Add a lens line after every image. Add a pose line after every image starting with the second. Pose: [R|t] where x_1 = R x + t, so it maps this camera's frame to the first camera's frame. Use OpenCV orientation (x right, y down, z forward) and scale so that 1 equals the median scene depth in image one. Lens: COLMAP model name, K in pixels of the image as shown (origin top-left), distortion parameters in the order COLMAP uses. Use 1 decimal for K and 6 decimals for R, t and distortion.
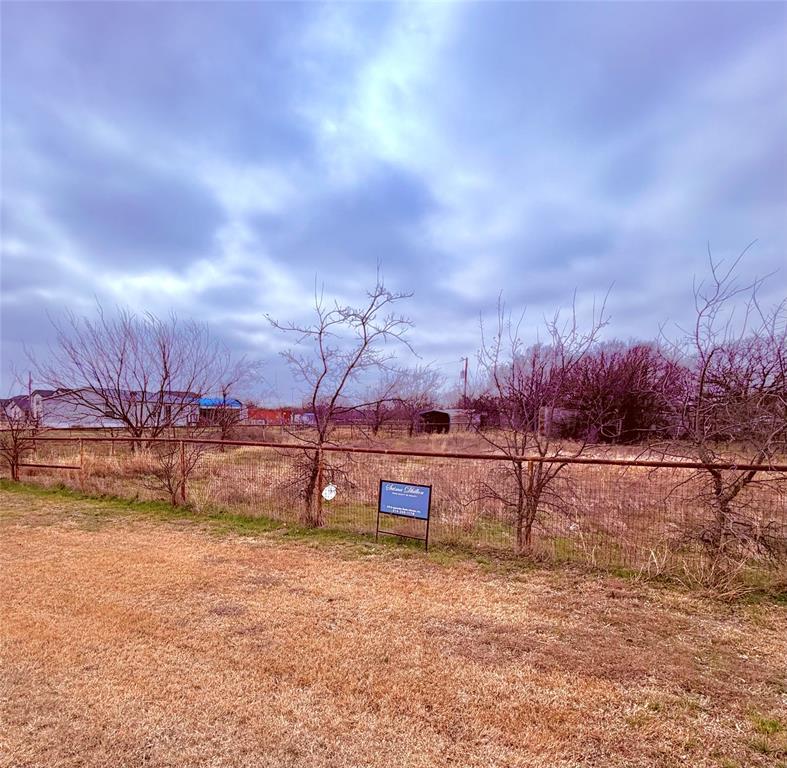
lens RADIAL K [[553.4, 0, 393.6], [0, 553.4, 428.3], [0, 0, 1]] dist [0.004694, 0.000295]
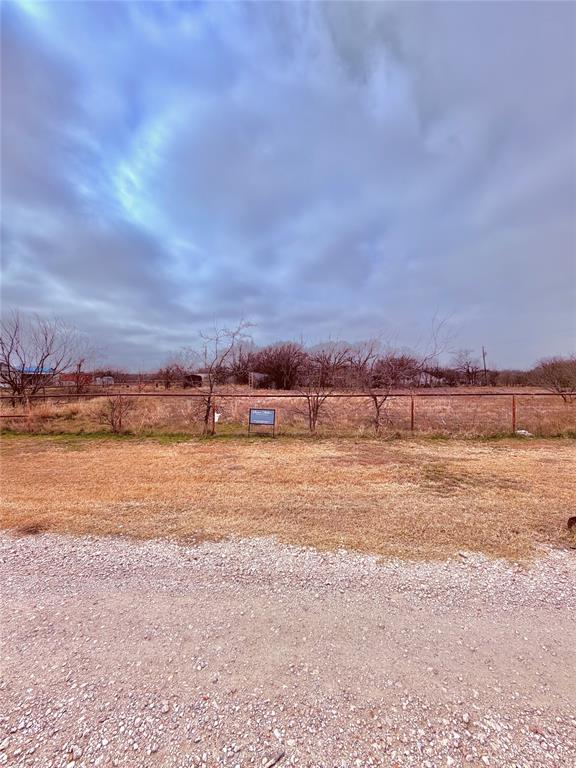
lens RADIAL K [[308.7, 0, 289.5], [0, 308.7, 378.4], [0, 0, 1]] dist [-0.001505, -0.000168]
pose [[0.868754, -0.013709, 0.495054, -0.151193], [0.020980, 0.999738, -0.009133, -0.003545], [-0.494799, 0.018321, 0.868814, -0.040533]]
